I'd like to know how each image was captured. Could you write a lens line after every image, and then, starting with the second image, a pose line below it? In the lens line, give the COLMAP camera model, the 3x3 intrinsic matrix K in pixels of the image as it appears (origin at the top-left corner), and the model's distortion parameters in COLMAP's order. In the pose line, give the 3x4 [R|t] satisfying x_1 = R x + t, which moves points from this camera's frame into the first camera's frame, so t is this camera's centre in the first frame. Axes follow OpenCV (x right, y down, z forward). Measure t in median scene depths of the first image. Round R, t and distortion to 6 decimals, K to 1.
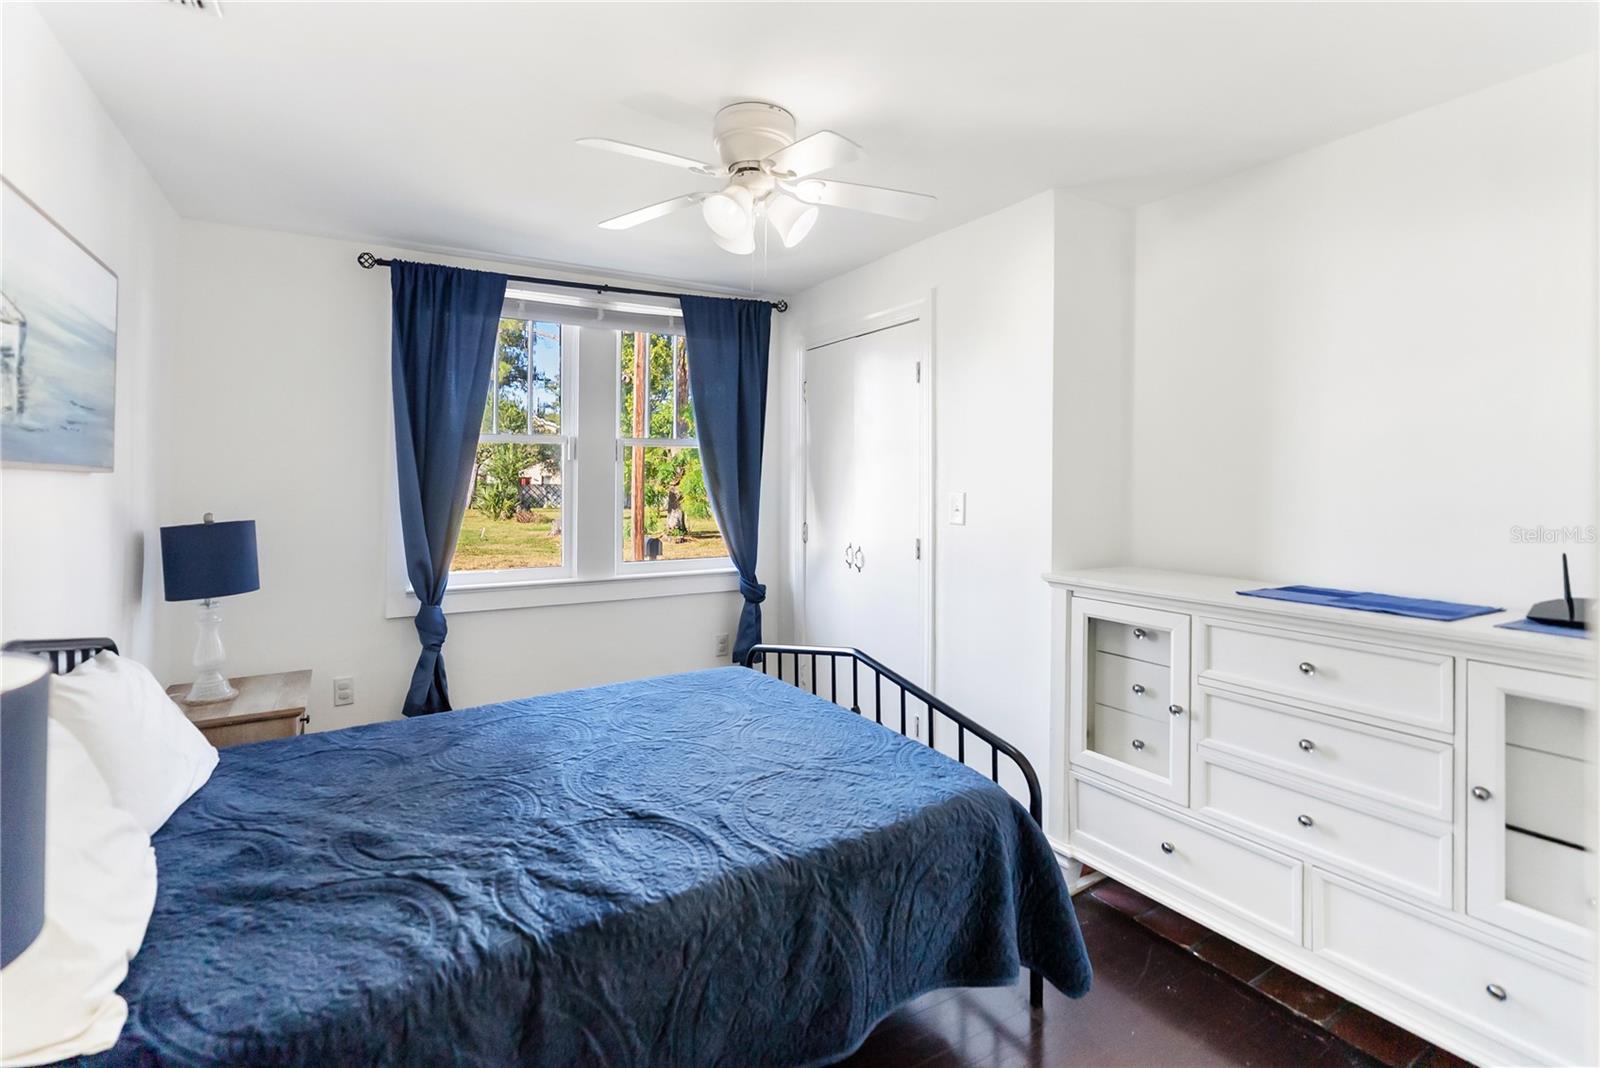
lens RADIAL K [[742.6, 0, 809.7], [0, 742.6, 453.0], [0, 0, 1]] dist [-0.012497, 0.005253]
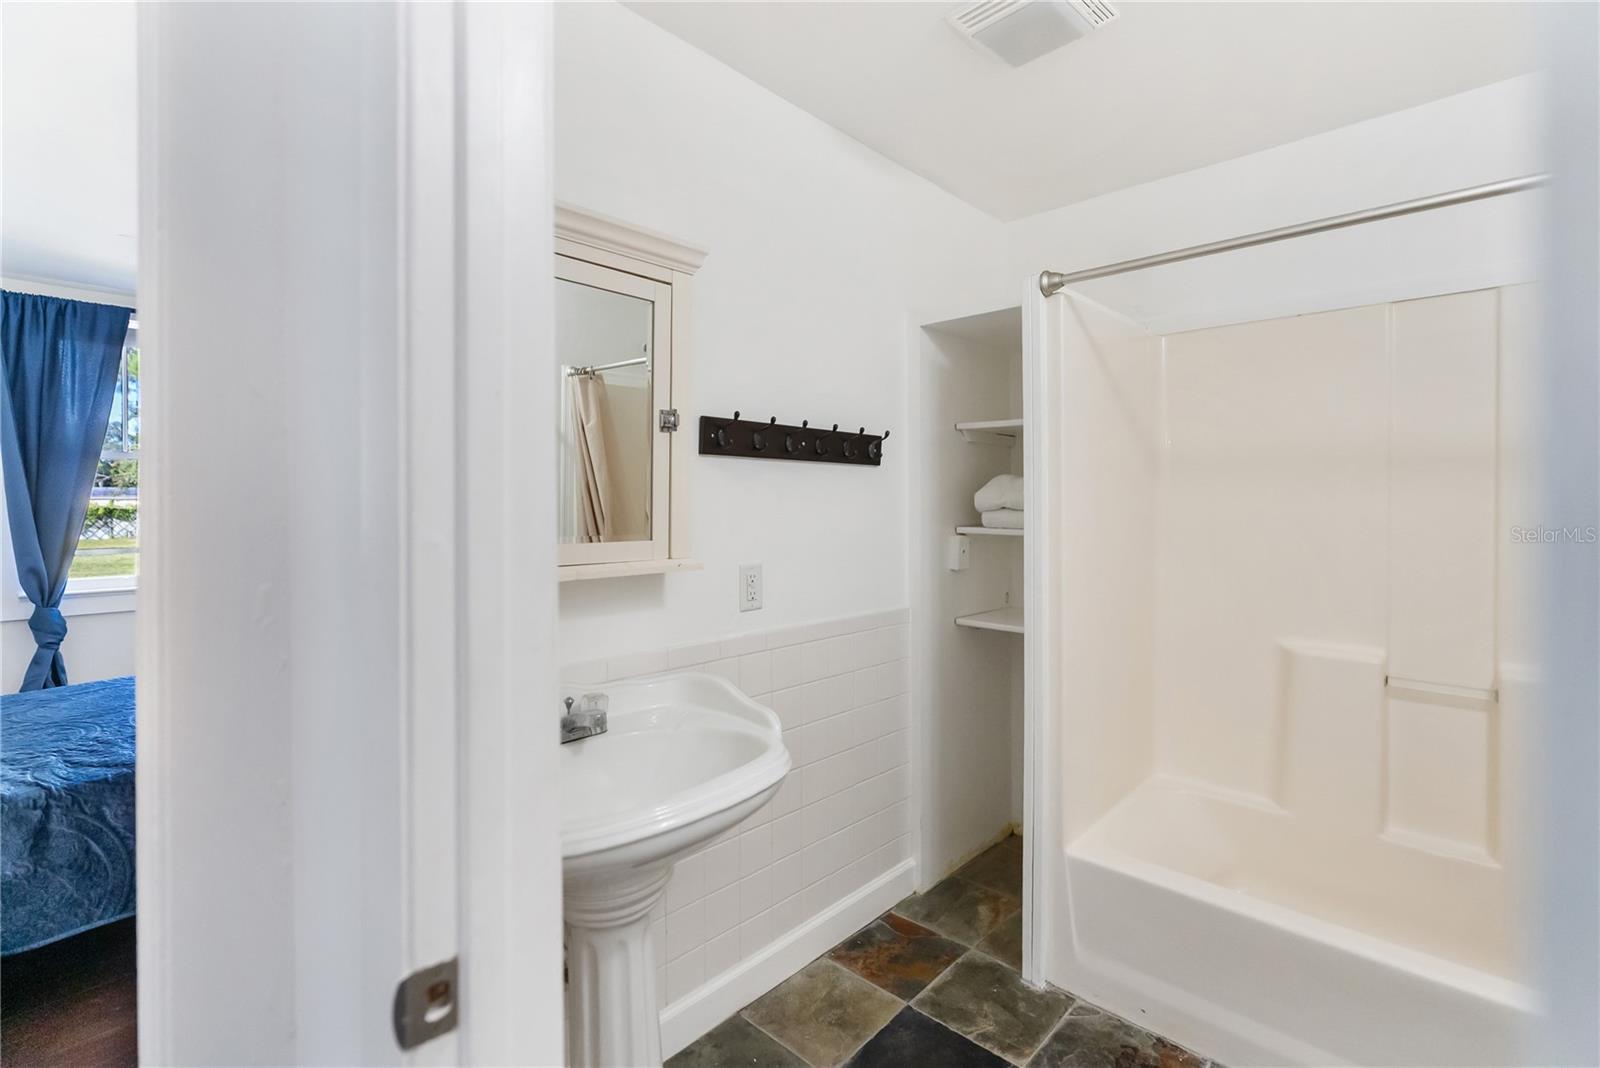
lens RADIAL K [[742.6, 0, 808.8], [0, 742.6, 490.5], [0, 0, 1]] dist [-0.012497, 0.005253]
pose [[0.968177, -0.013376, 0.249910, 0.329800], [0.007596, 0.999681, 0.024081, 0.012866], [-0.250152, -0.021416, 0.967970, -0.359876]]
